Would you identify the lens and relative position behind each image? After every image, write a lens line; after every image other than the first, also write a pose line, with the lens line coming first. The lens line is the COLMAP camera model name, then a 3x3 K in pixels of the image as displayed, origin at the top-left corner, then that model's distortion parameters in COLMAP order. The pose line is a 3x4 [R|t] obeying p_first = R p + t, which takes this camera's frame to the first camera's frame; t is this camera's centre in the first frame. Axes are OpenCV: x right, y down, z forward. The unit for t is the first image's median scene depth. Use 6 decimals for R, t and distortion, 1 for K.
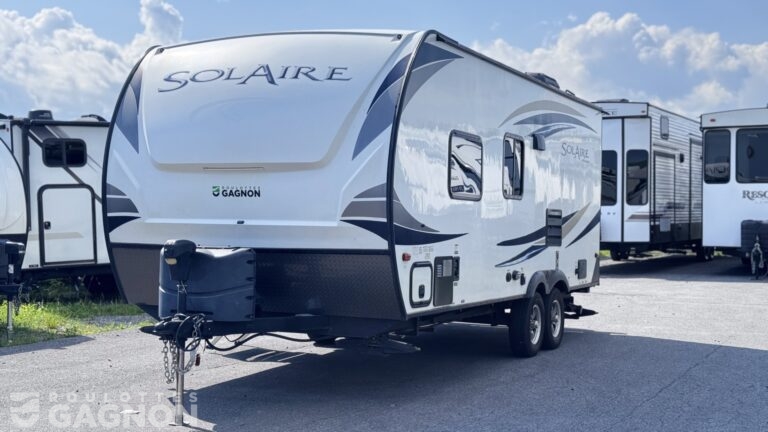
lens RADIAL K [[1075.4, 0, 385.4], [0, 1075.4, 215.2], [0, 0, 1]] dist [0.040135, 0.000000]
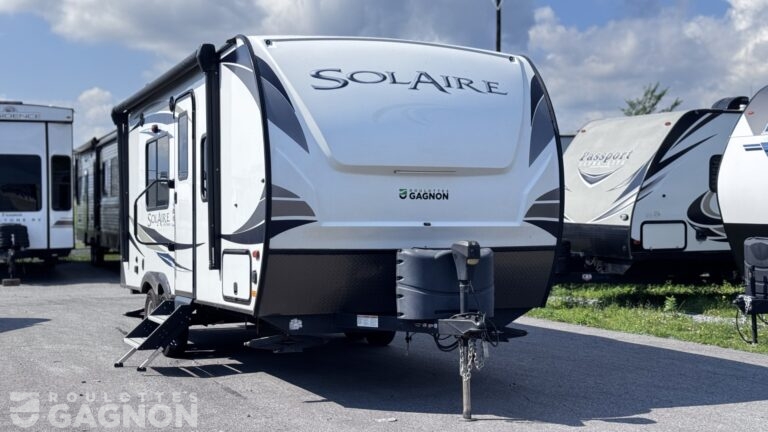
lens RADIAL K [[1075.4, 0, 385.7], [0, 1075.4, 216.6], [0, 0, 1]] dist [0.040135, 0.000000]
pose [[0.682488, -0.008324, 0.730849, -0.878168], [0.012364, 0.999924, -0.000157, -0.000841], [-0.730792, 0.009143, 0.682539, 0.314221]]
